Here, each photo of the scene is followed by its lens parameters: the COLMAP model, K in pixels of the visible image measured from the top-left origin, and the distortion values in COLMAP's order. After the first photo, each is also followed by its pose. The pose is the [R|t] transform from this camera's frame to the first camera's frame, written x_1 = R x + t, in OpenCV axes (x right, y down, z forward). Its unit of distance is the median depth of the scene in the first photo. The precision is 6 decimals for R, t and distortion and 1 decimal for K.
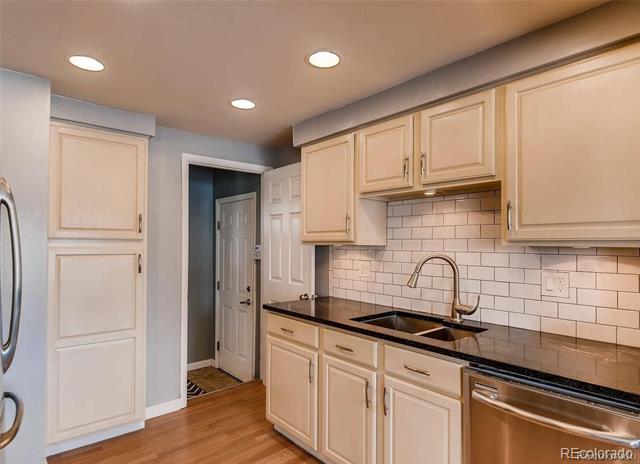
lens RADIAL K [[388.6, 0, 320.6], [0, 388.6, 240.3], [0, 0, 1]] dist [0.004554, 0.000622]
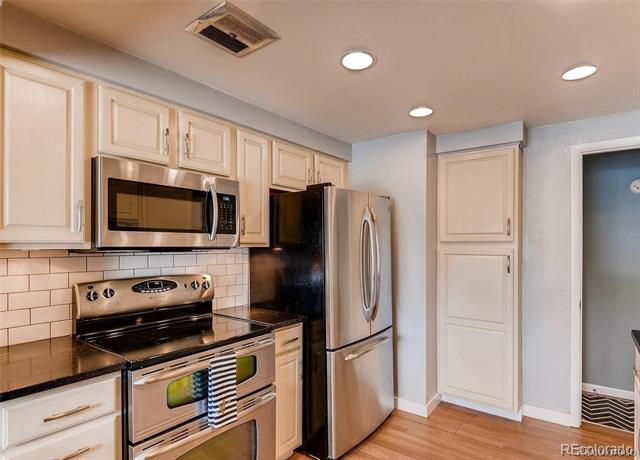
lens RADIAL K [[351.3, 0, 321.3], [0, 351.3, 244.3], [0, 0, 1]] dist [0.000550, 0.000205]
pose [[0.214442, 0.002832, -0.976733, 0.364976], [0.005357, 0.999977, 0.004076, -0.001300], [0.976722, -0.006106, 0.214422, 0.287967]]
